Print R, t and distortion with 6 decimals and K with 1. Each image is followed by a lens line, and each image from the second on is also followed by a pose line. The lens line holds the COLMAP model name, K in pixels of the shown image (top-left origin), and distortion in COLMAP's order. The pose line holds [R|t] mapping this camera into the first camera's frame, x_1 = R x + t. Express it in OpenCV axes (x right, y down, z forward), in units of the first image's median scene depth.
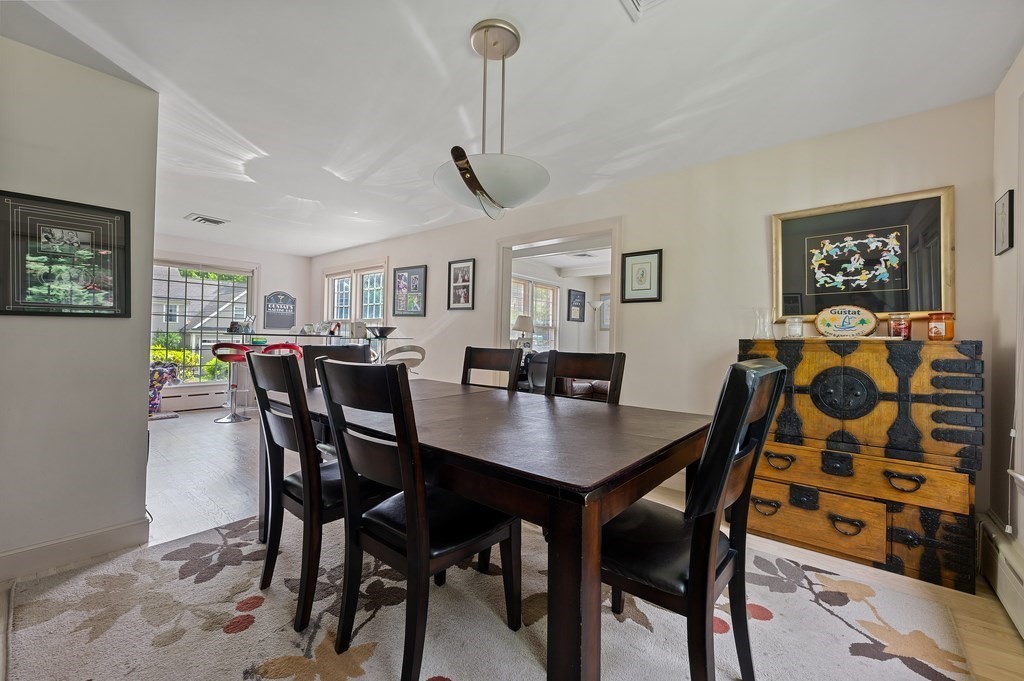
lens RADIAL K [[406.1, 0, 510.6], [0, 406.1, 337.7], [0, 0, 1]] dist [-0.002343, 0.000161]
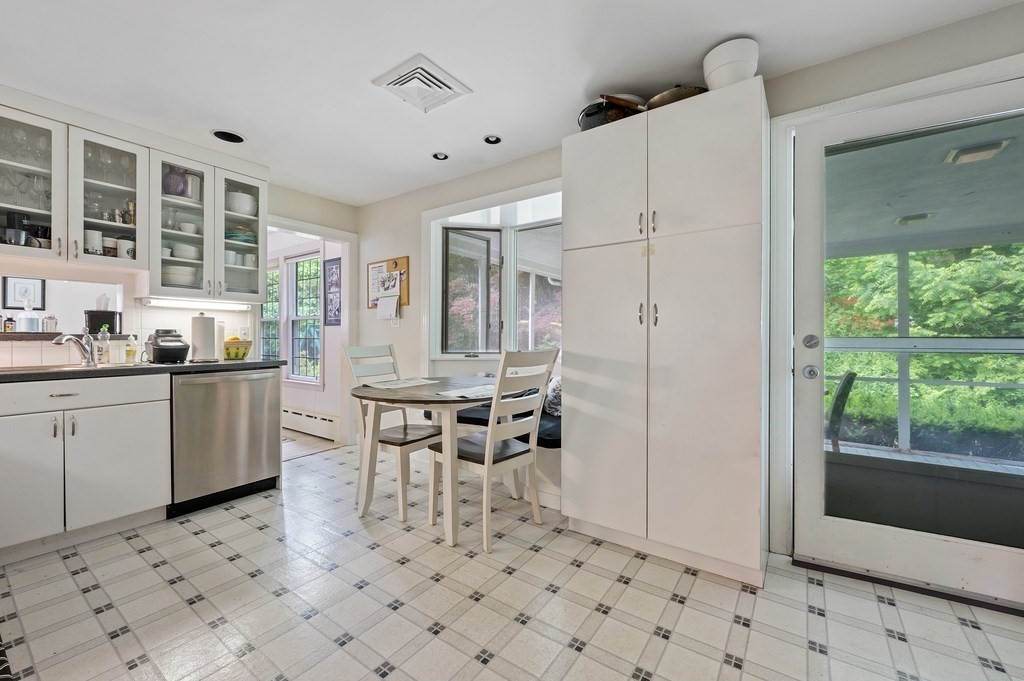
lens RADIAL K [[406.1, 0, 516.6], [0, 406.1, 335.9], [0, 0, 1]] dist [-0.002343, 0.000161]
pose [[-0.077992, -0.022857, 0.996692, -1.758569], [-0.008796, 0.999714, 0.022238, -0.053955], [-0.996915, -0.007033, -0.078171, -0.927616]]
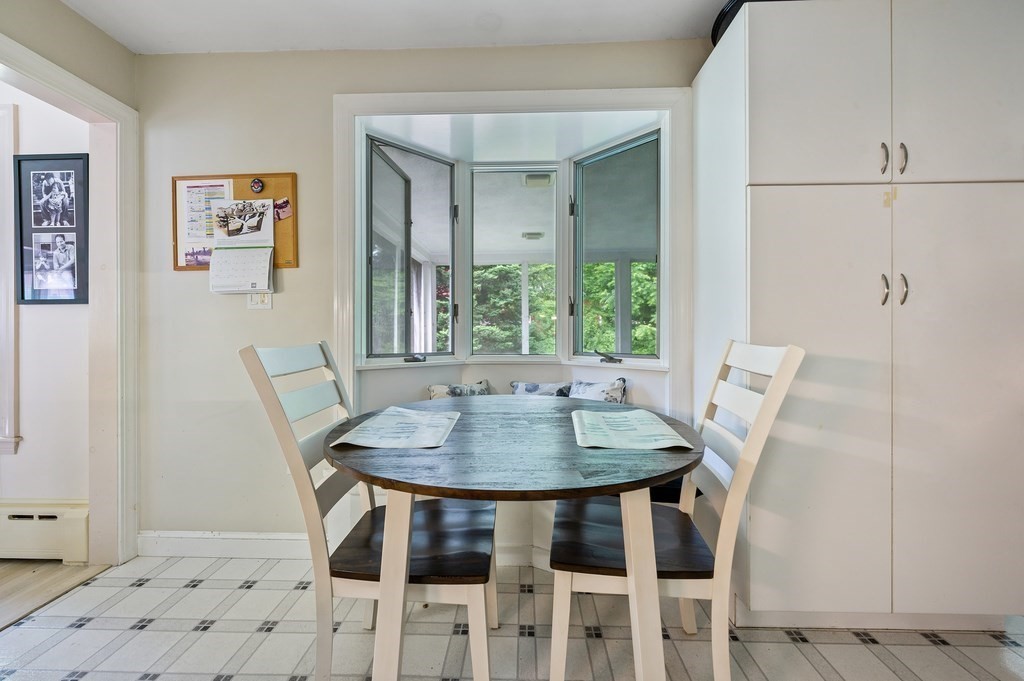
lens RADIAL K [[406.1, 0, 511.2], [0, 406.1, 333.7], [0, 0, 1]] dist [-0.002343, 0.000161]
pose [[-0.608858, -0.023642, 0.792927, -1.094517], [-0.016534, 0.999717, 0.017111, -0.022496], [-0.793107, -0.002692, -0.609076, -0.489756]]
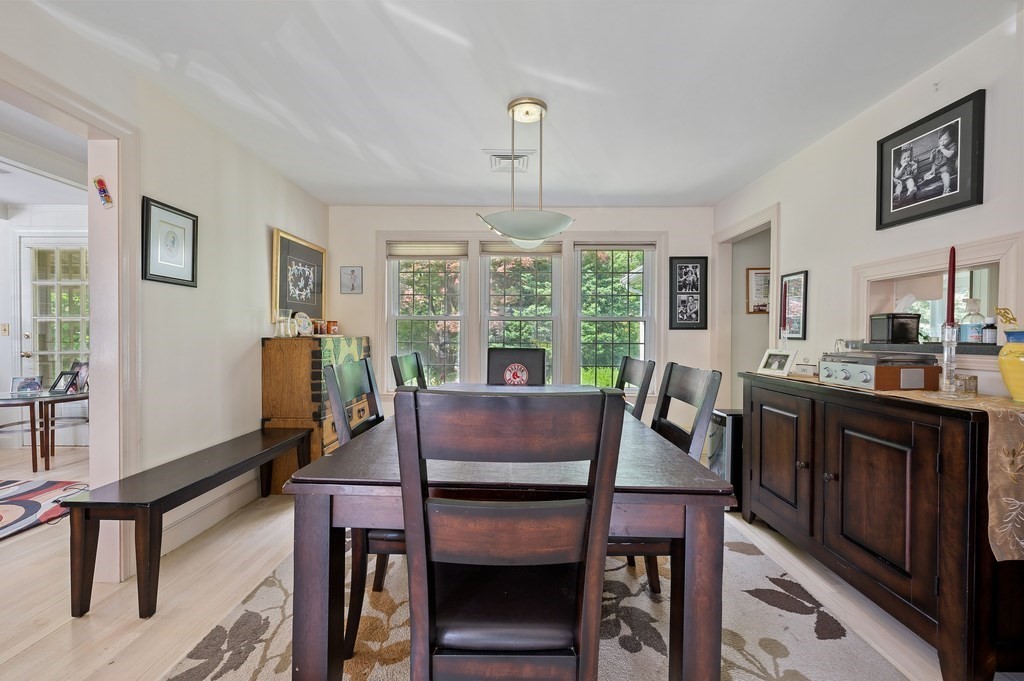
lens RADIAL K [[406.1, 0, 511.9], [0, 406.1, 338.8], [0, 0, 1]] dist [-0.002343, 0.000161]
pose [[-0.627393, -0.028723, 0.778172, -0.737550], [-0.023069, 0.999566, 0.018296, -0.029402], [-0.778361, -0.006473, -0.627784, 1.326340]]
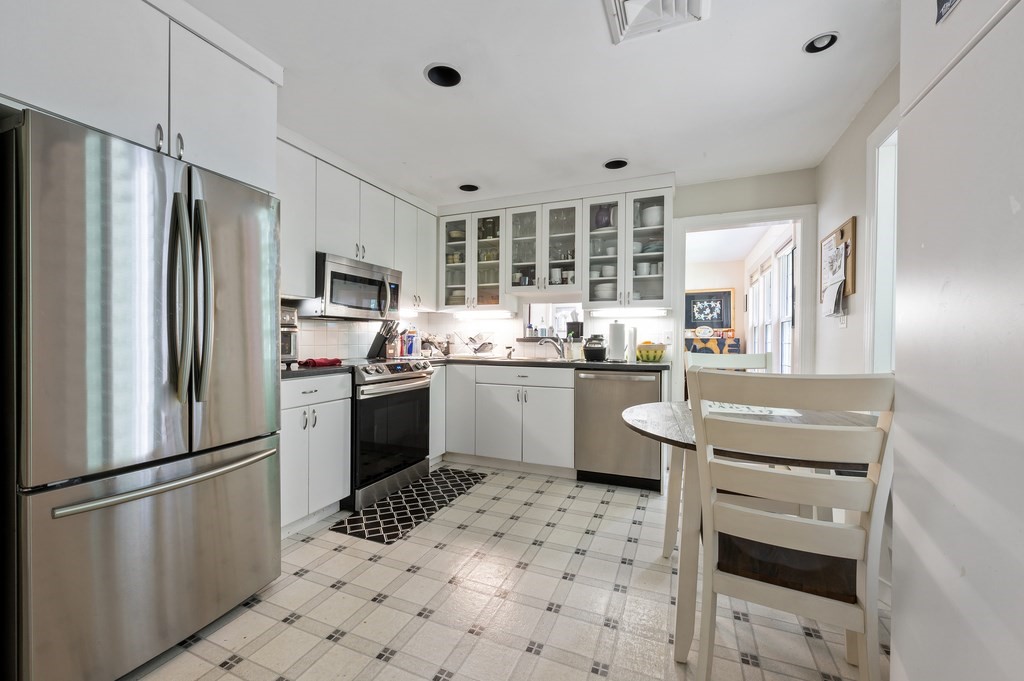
lens RADIAL K [[406.1, 0, 515.5], [0, 406.1, 340.7], [0, 0, 1]] dist [-0.002343, 0.000161]
pose [[0.957430, -0.018972, 0.288040, -1.261490], [0.014327, 0.999731, 0.018224, -0.047233], [-0.288309, -0.013322, 0.957445, -1.338624]]
